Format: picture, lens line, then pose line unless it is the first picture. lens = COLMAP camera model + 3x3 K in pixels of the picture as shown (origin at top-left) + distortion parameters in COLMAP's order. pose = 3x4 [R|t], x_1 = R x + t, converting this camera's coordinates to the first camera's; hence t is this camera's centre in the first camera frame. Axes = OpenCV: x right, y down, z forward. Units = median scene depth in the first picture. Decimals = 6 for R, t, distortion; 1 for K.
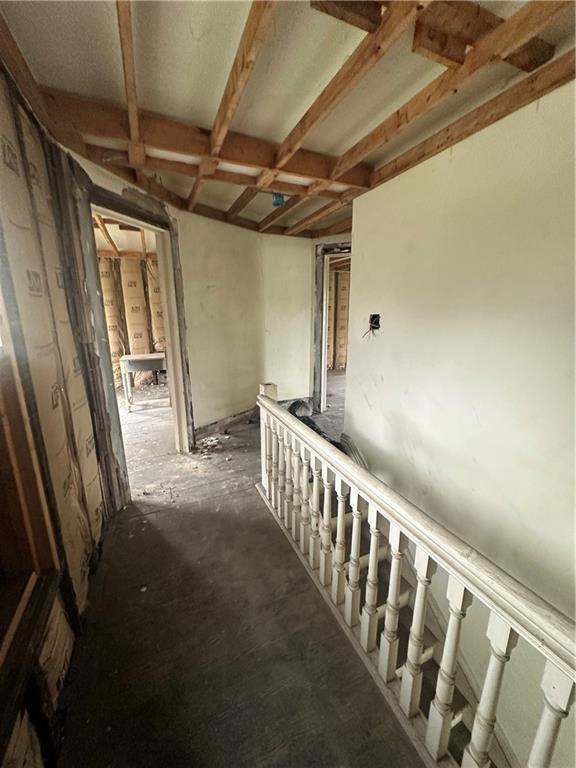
lens RADIAL K [[307.9, 0, 288.6], [0, 307.9, 383.1], [0, 0, 1]] dist [0.003420, 0.000419]
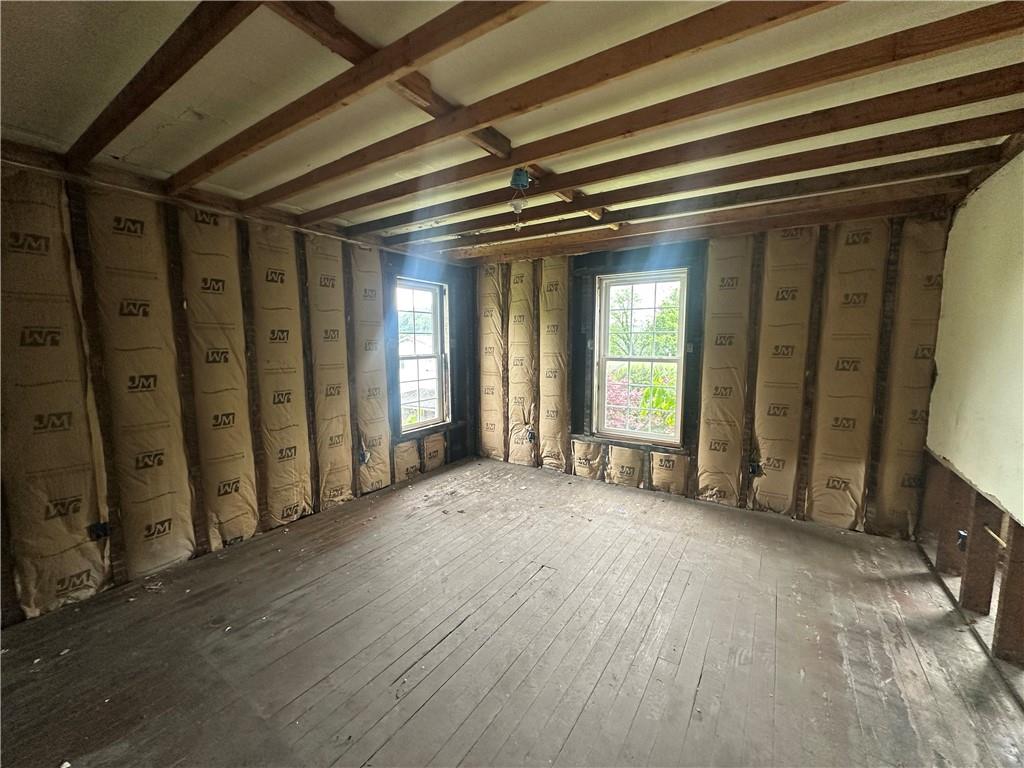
lens RADIAL K [[410.6, 0, 508.4], [0, 410.6, 382.1], [0, 0, 1]] dist [0.003420, 0.000419]
pose [[0.845759, -0.060405, 0.530135, 0.093719], [0.123137, 0.988847, -0.083776, -0.123591], [-0.519162, 0.136134, 0.843764, 0.487869]]
